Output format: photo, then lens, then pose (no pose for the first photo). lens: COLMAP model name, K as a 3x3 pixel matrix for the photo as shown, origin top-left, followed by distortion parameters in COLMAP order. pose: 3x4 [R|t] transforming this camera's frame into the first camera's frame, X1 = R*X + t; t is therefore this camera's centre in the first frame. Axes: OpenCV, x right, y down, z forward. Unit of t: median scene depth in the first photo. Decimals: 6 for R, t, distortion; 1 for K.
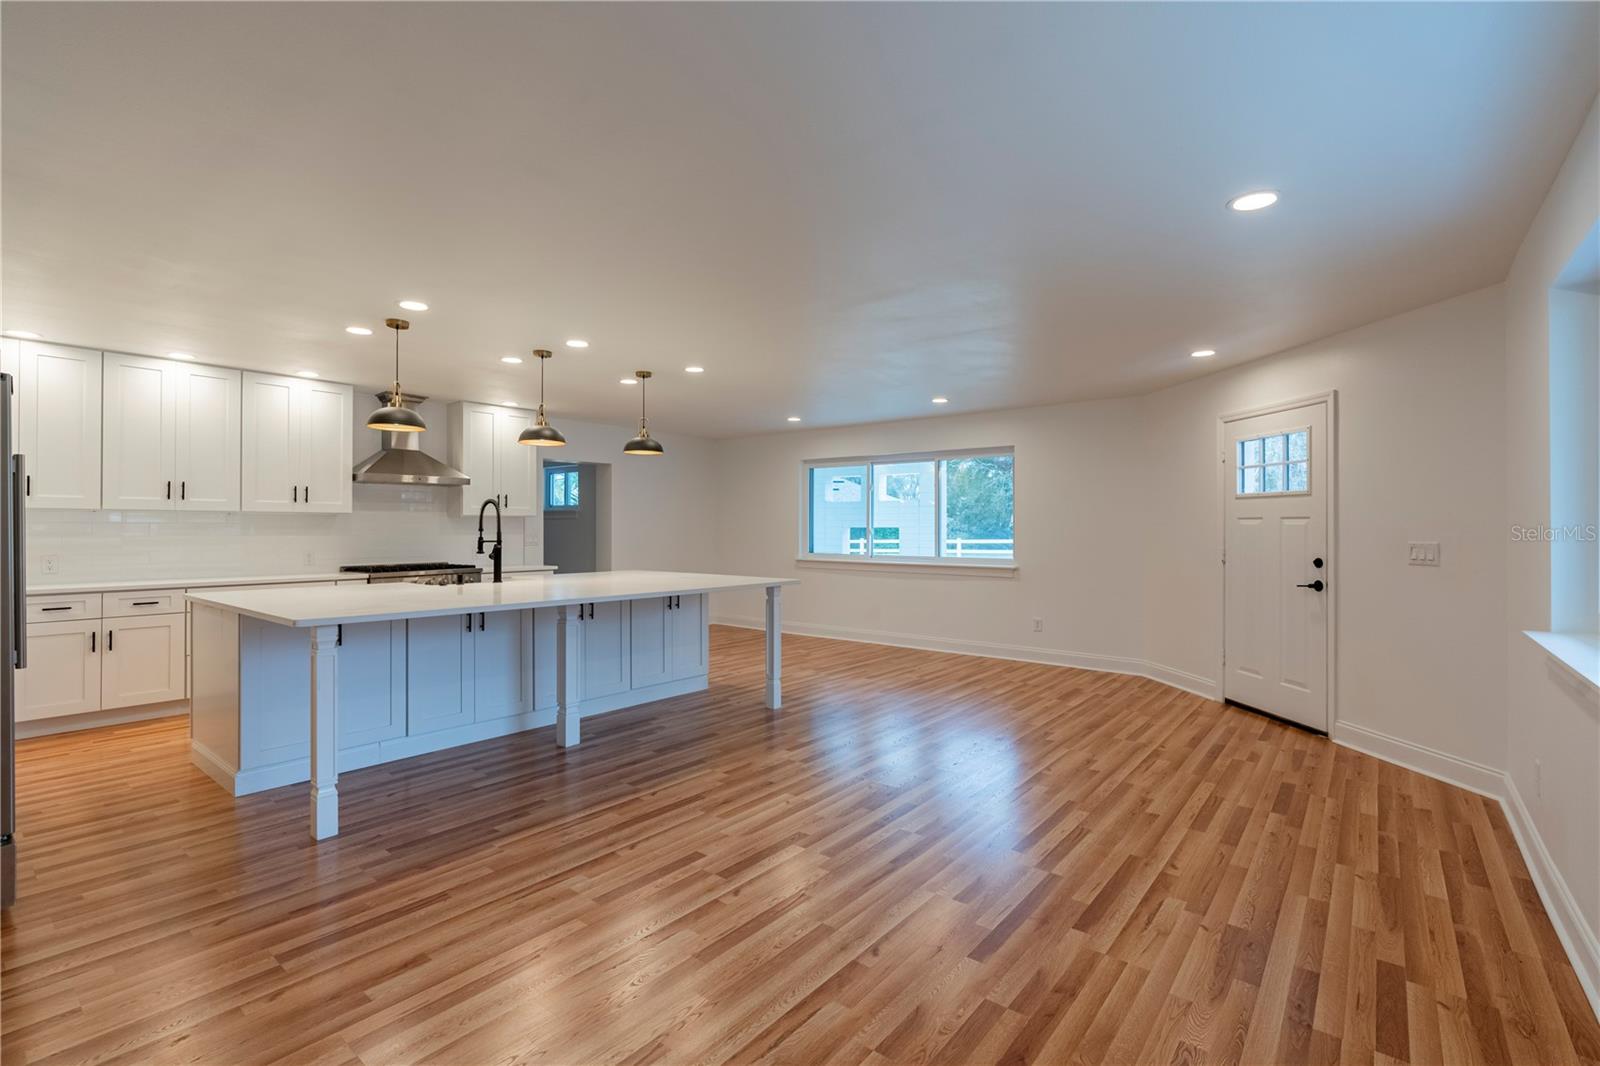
lens RADIAL K [[726.8, 0, 789.3], [0, 726.8, 523.1], [0, 0, 1]] dist [-0.002799, 0.001515]
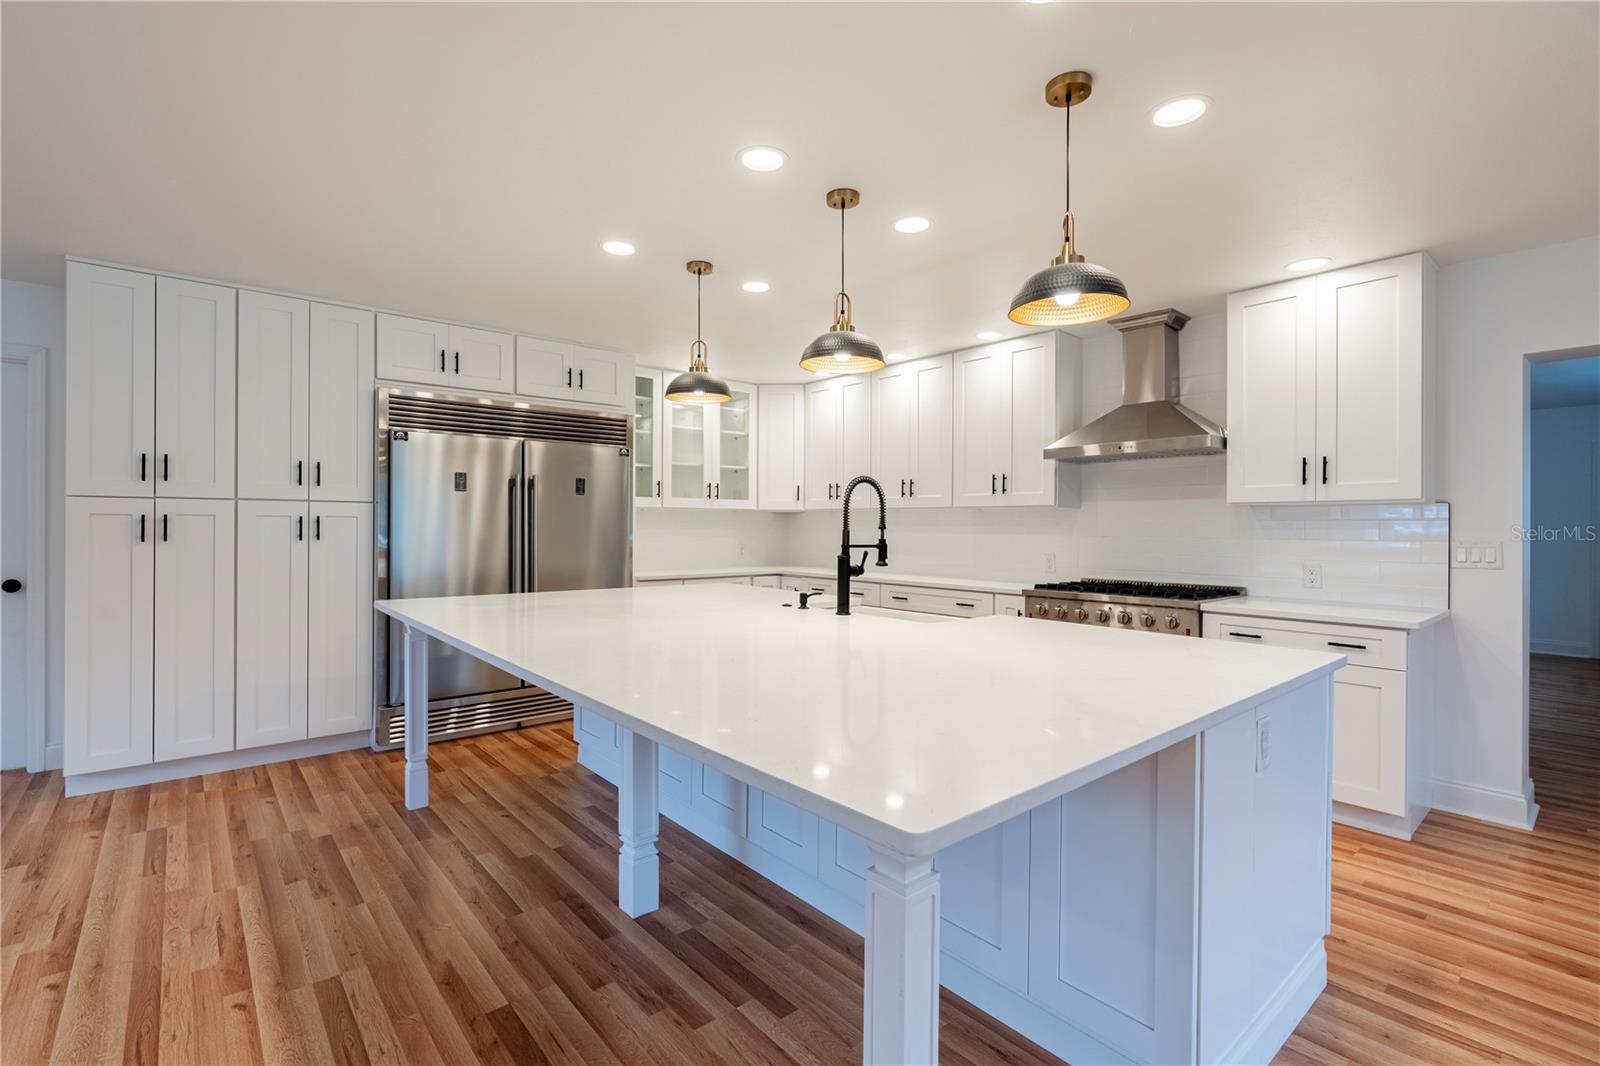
lens RADIAL K [[718.0, 0, 792.4], [0, 718.0, 529.6], [0, 0, 1]] dist [-0.000526, 0.000990]
pose [[-0.175736, 0.003430, -0.984431, 0.241633], [0.001141, 0.999994, 0.003280, 0.012239], [0.984437, -0.000547, -0.175739, 1.351956]]
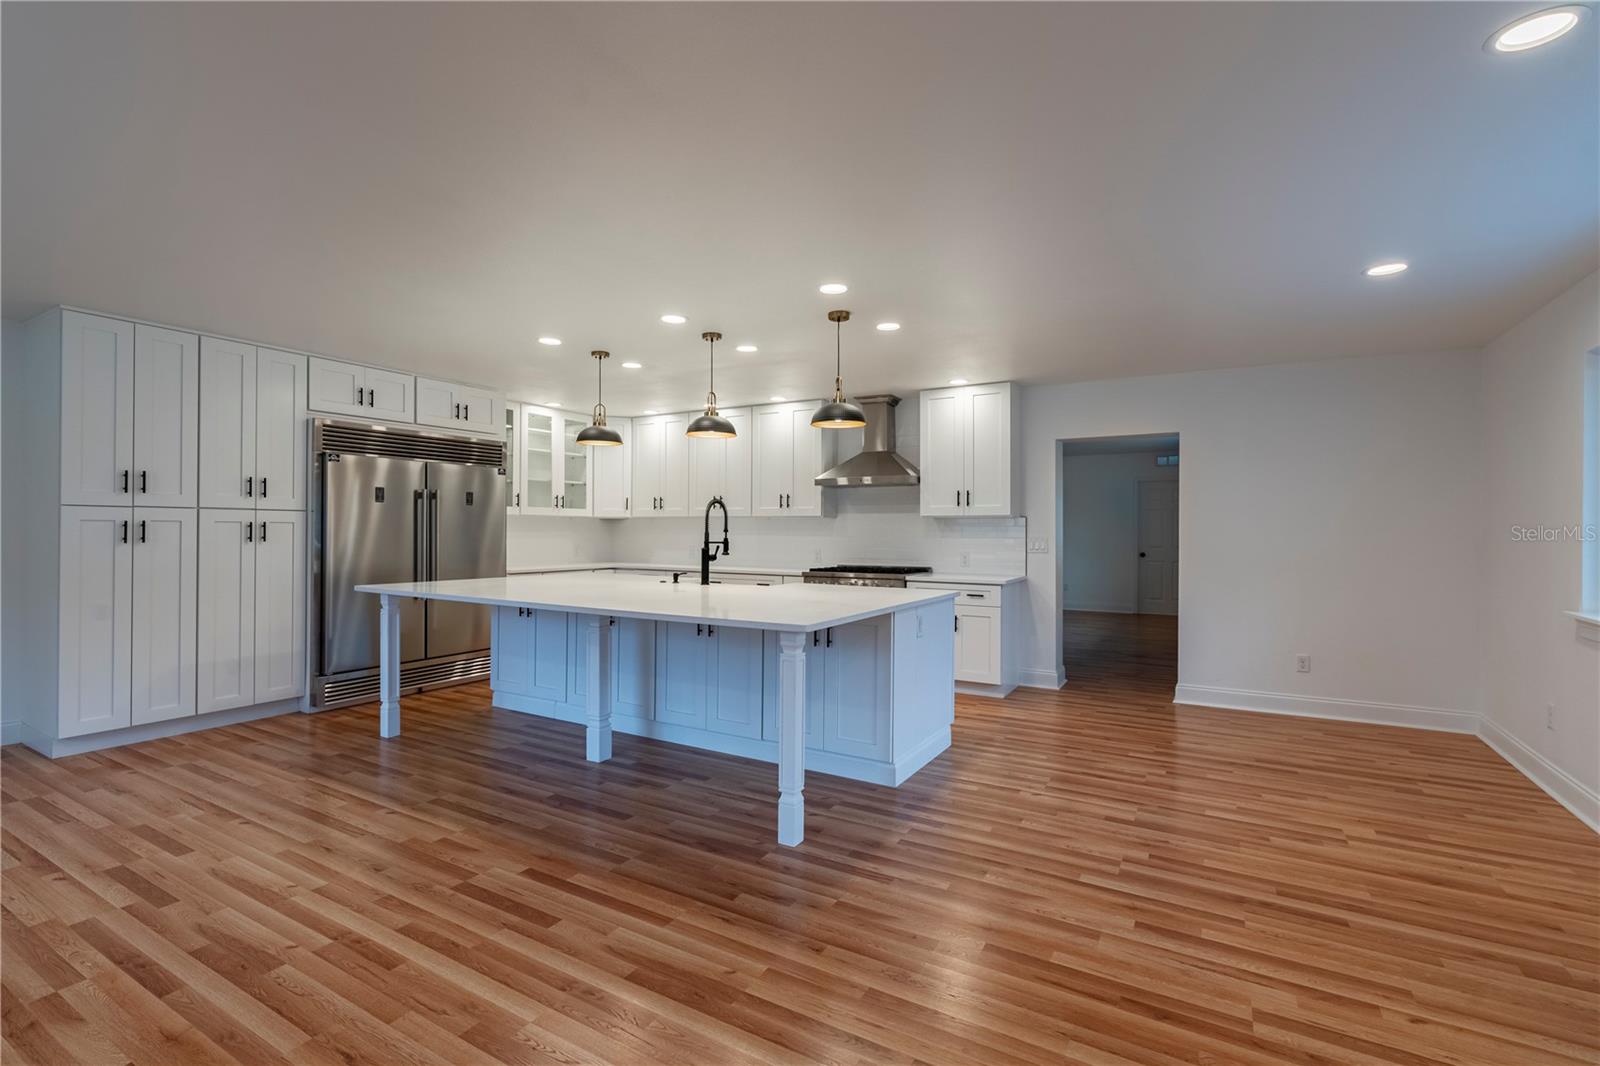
lens RADIAL K [[719.5, 0, 791.6], [0, 719.5, 531.2], [0, 0, 1]] dist [-0.001500, 0.001615]
pose [[0.156719, 0.000083, -0.987643, 0.719456], [0.001980, 0.999998, 0.000398, 0.012842], [0.987641, -0.002018, 0.156718, 1.225275]]
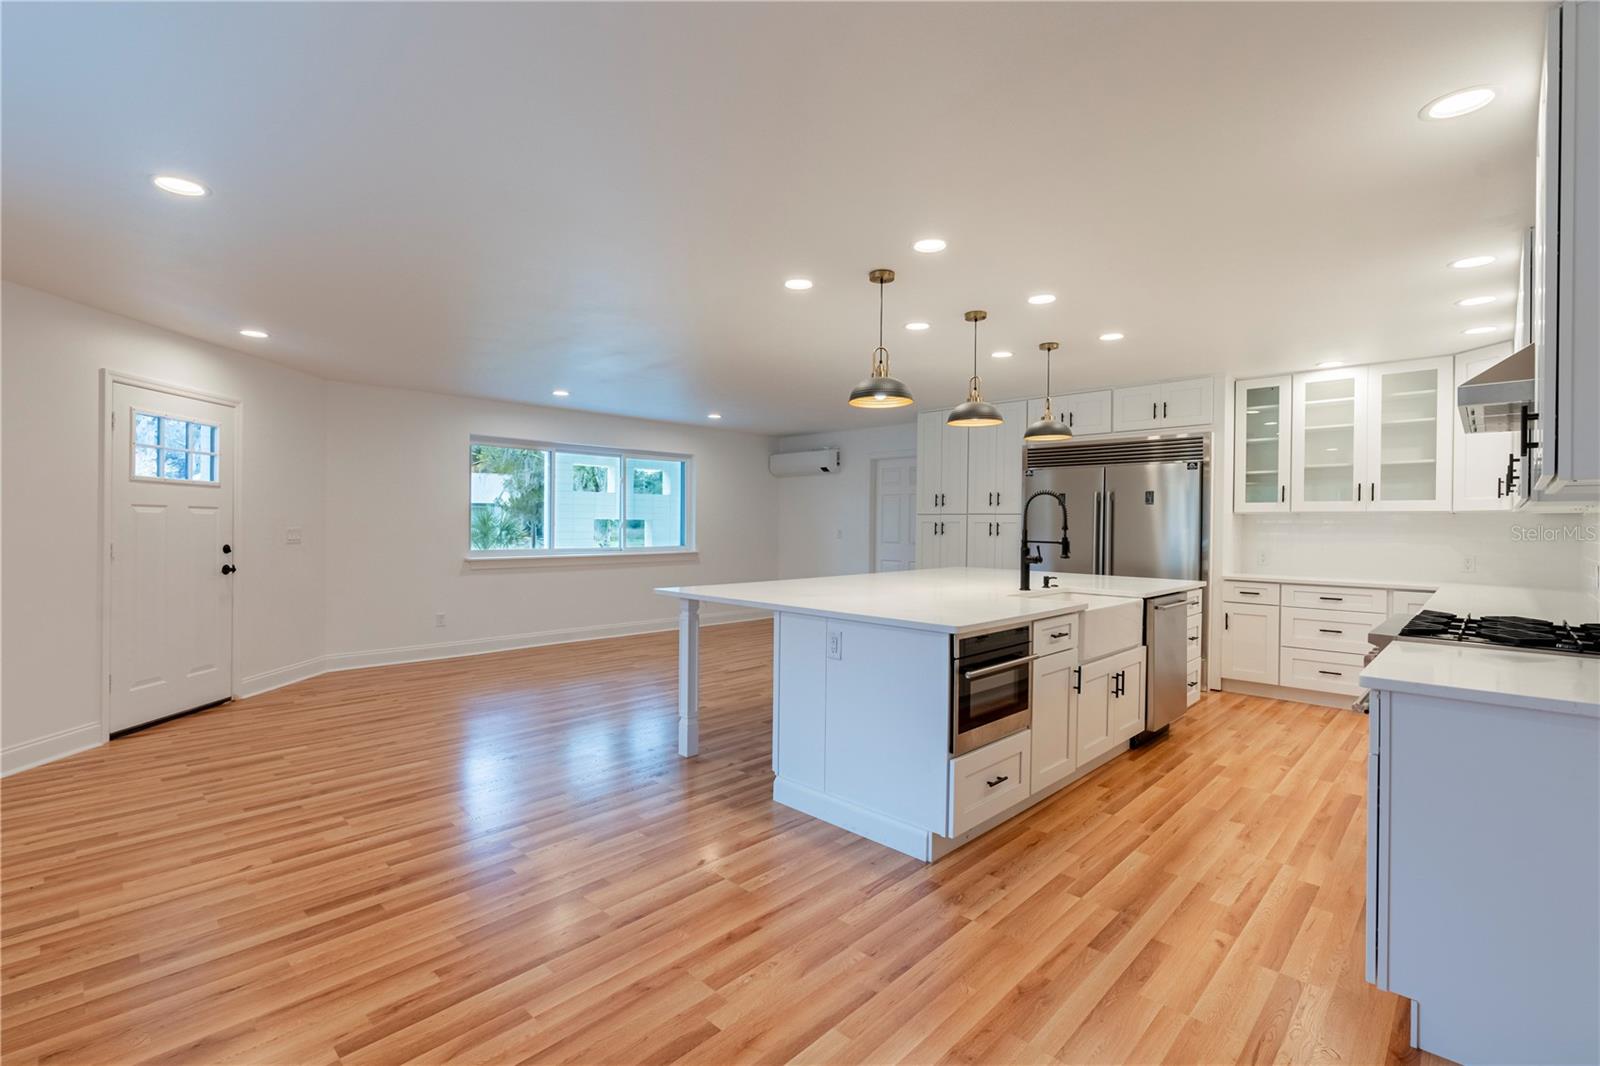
lens RADIAL K [[721.2, 0, 793.9], [0, 721.2, 529.6], [0, 0, 1]] dist [0.007063, -0.000003]
pose [[-0.996393, -0.011888, 0.084025, -0.260979], [-0.011881, 0.999929, 0.000590, 0.018068], [-0.084027, -0.000410, -0.996463, 2.354339]]
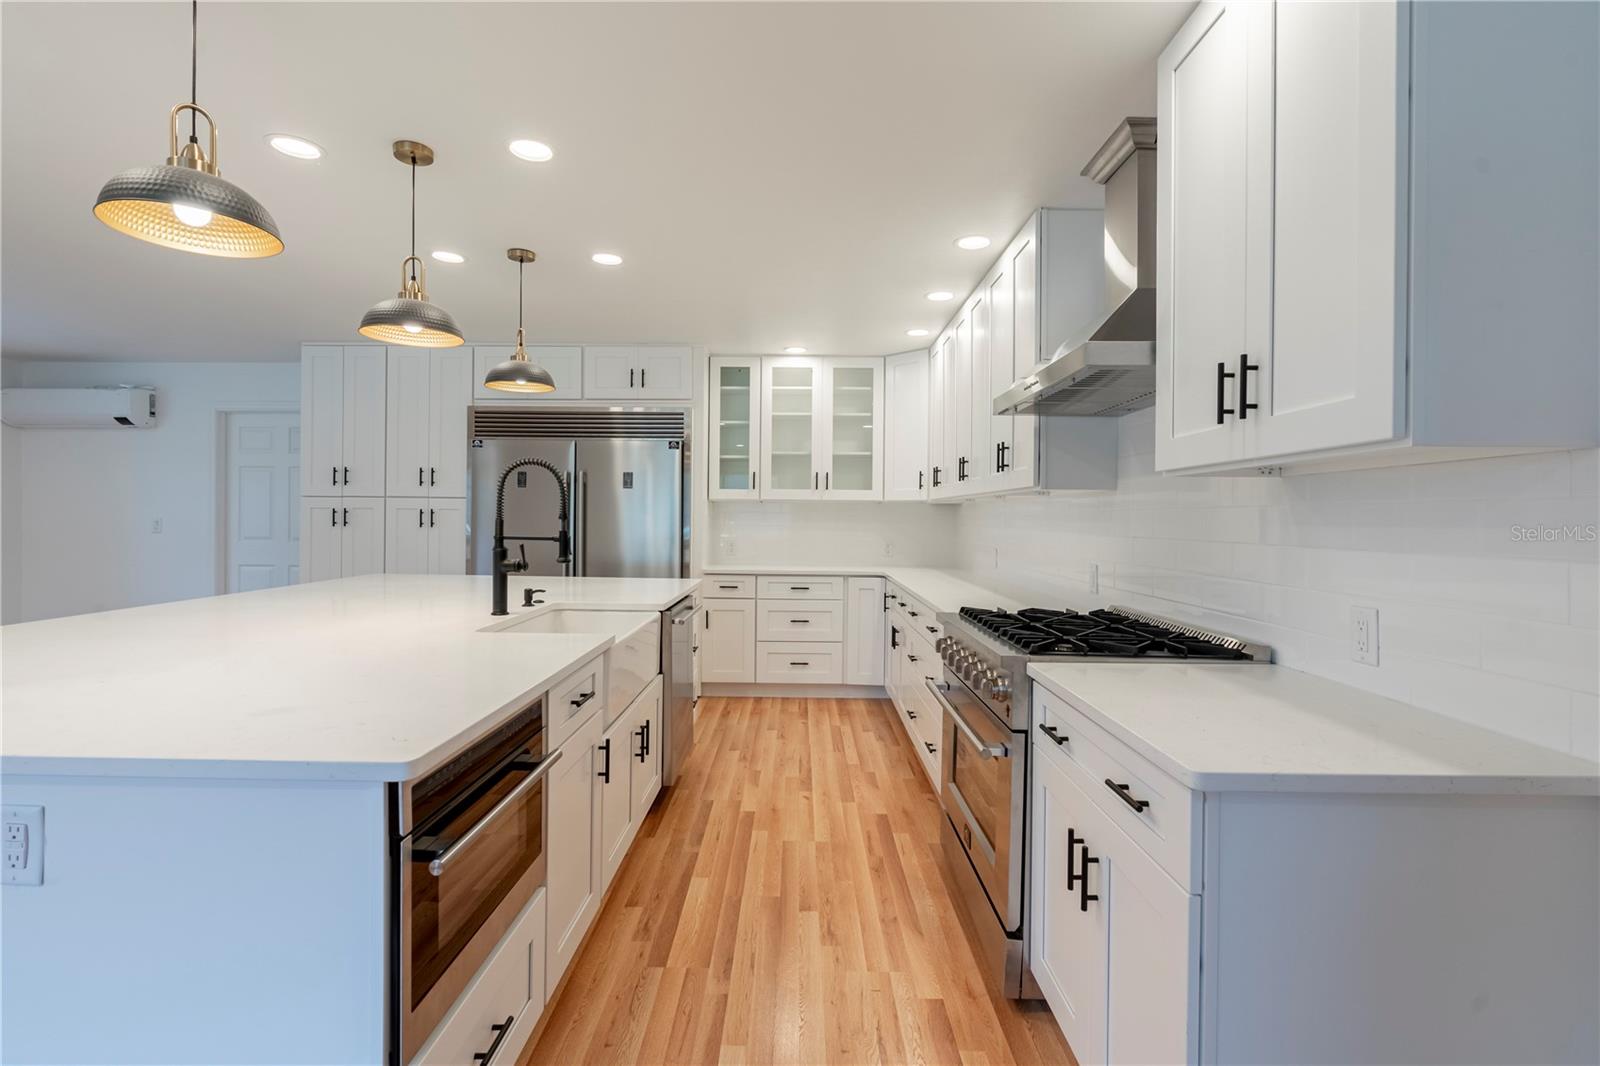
lens RADIAL K [[727.9, 0, 794.5], [0, 727.9, 524.7], [0, 0, 1]] dist [-0.008875, 0.005101]
pose [[-0.778795, -0.004068, -0.627266, -0.299429], [-0.007291, 0.999970, 0.002567, 0.016166], [0.627237, 0.006573, -0.778801, 1.969137]]
